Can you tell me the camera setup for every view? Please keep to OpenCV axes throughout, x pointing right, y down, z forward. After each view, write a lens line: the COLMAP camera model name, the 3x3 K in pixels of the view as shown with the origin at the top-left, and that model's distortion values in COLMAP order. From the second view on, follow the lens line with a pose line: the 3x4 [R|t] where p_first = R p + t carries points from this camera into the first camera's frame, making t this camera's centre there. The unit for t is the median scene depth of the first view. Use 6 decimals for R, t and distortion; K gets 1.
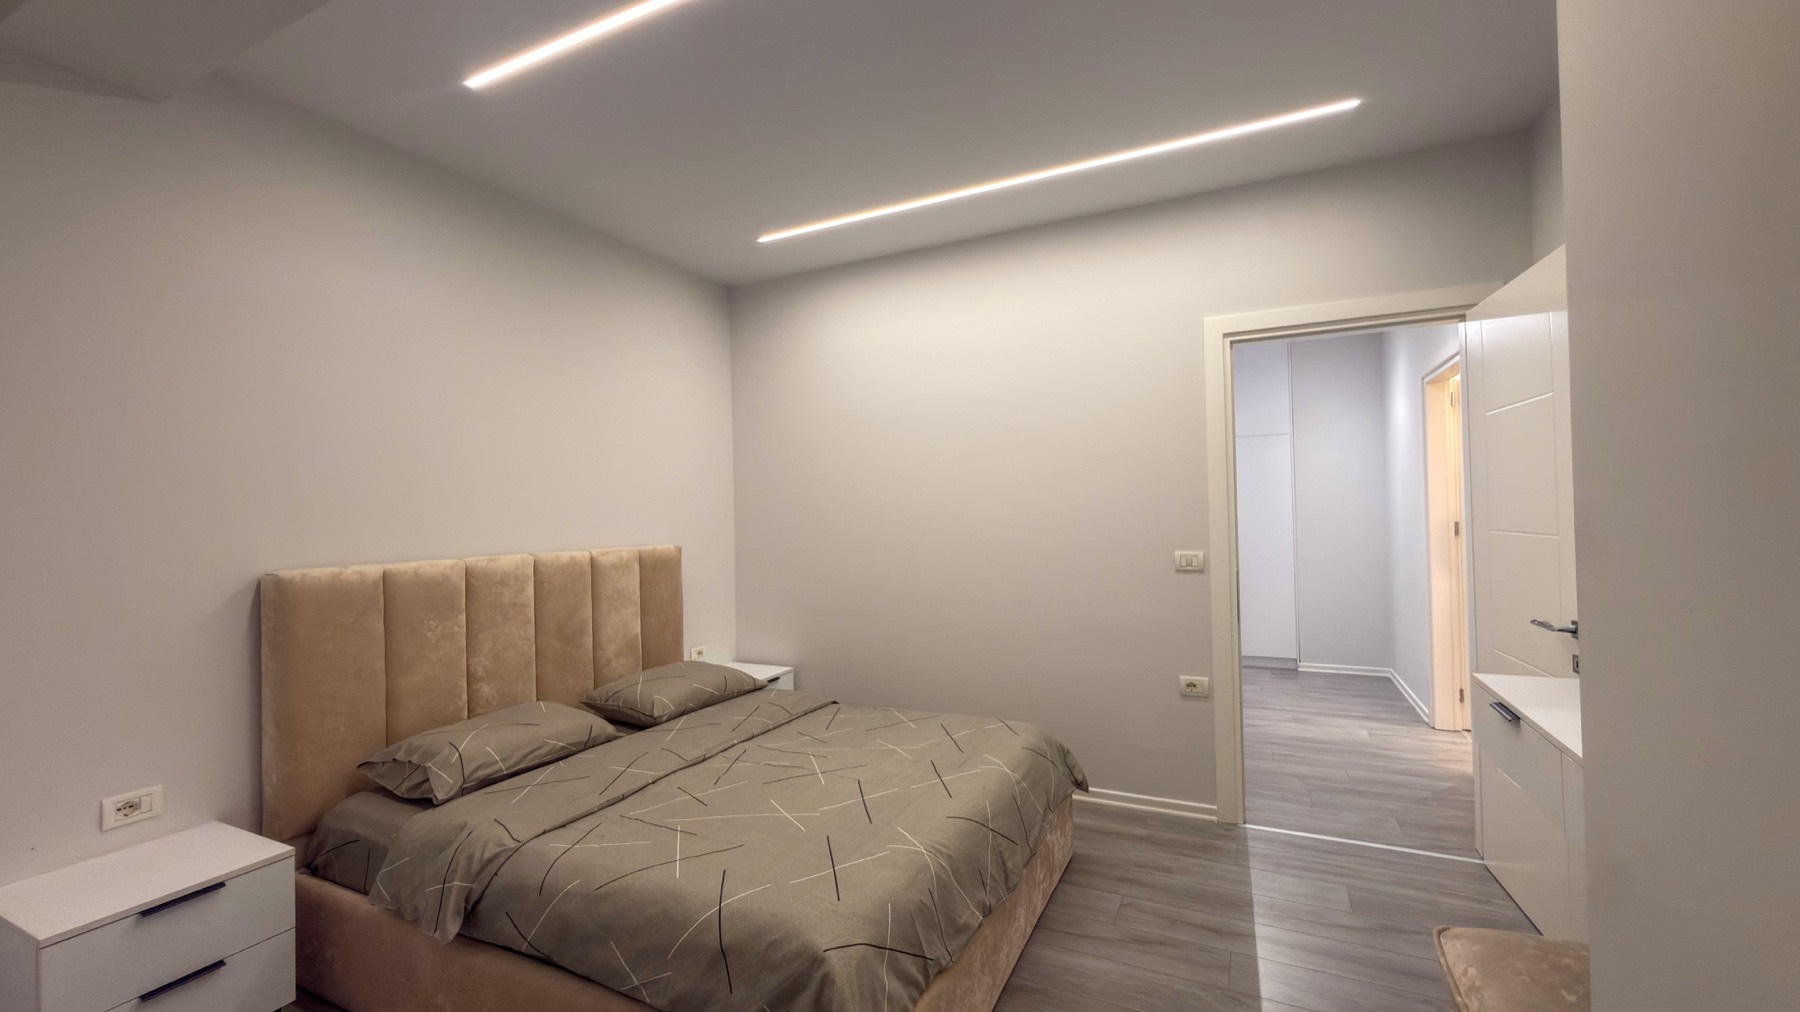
lens RADIAL K [[742.6, 0, 901.3], [0, 742.6, 503.5], [0, 0, 1]] dist [-0.001674, 0.000215]
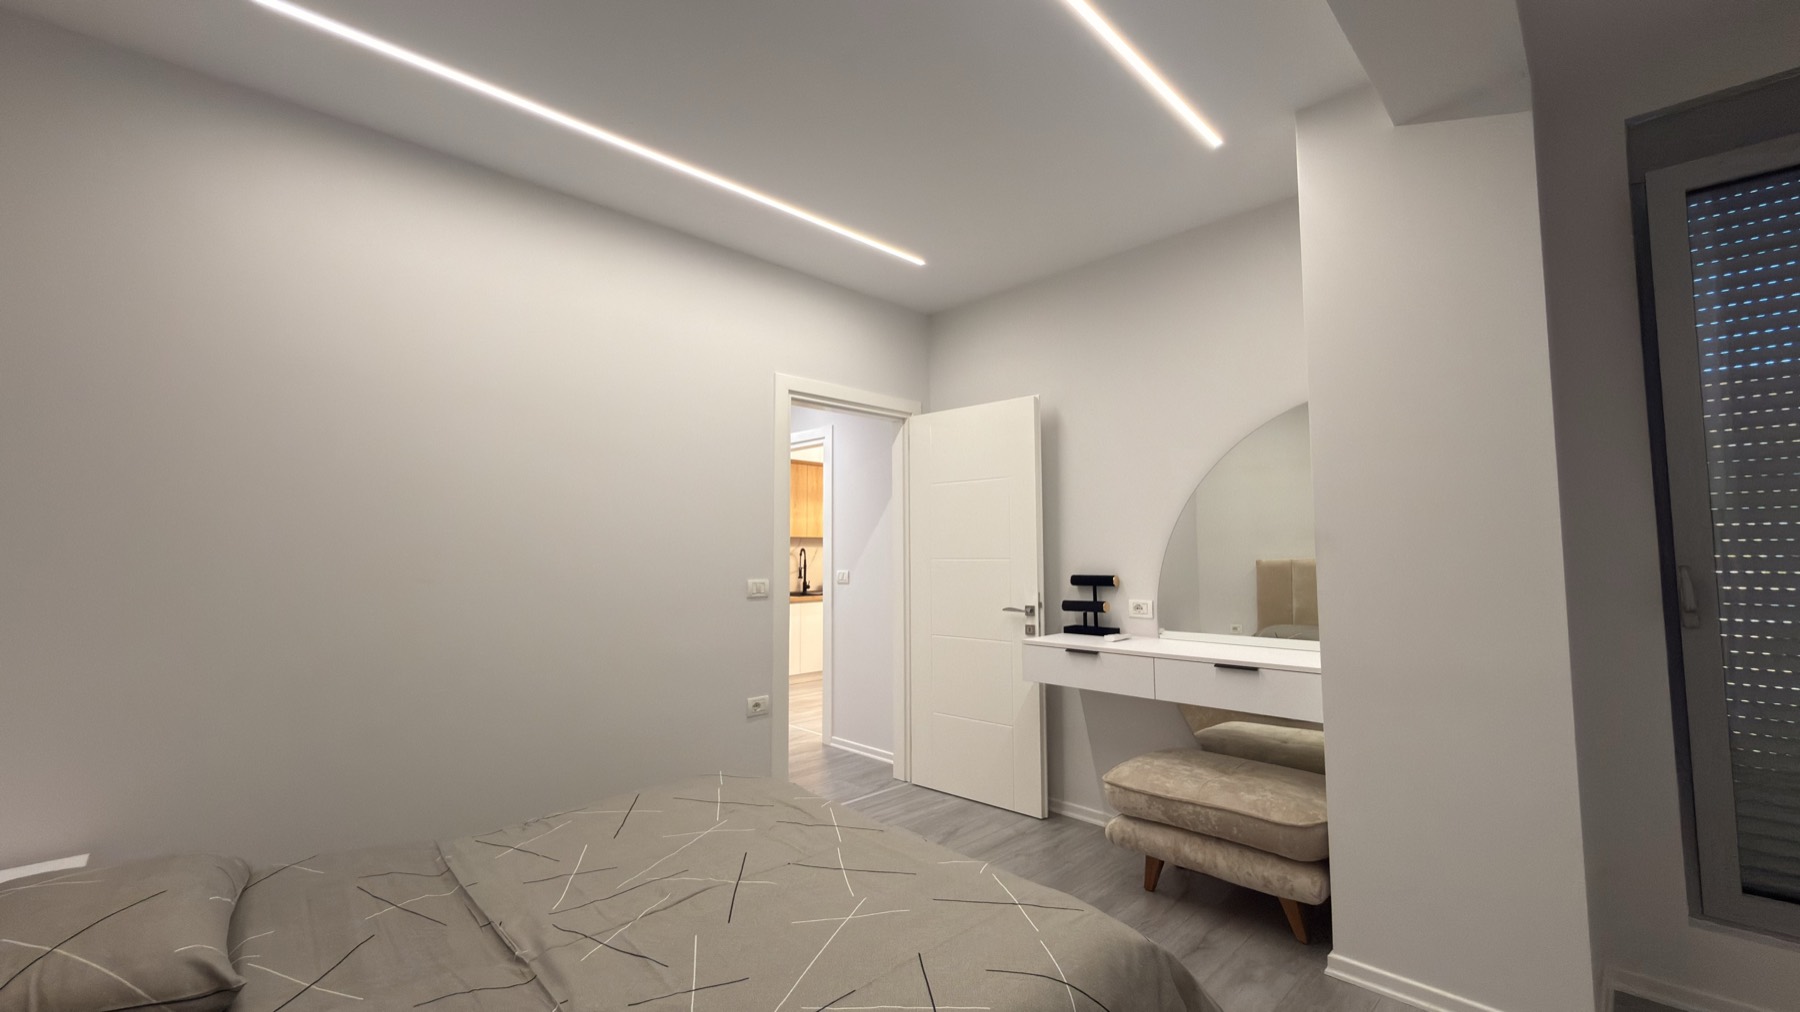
lens RADIAL K [[742.6, 0, 901.3], [0, 742.6, 503.5], [0, 0, 1]] dist [-0.001674, 0.000215]
pose [[0.308138, 0.085106, 0.947527, -0.609511], [-0.017234, 0.996326, -0.083885, 0.043421], [-0.951186, 0.009519, 0.308473, 0.491184]]
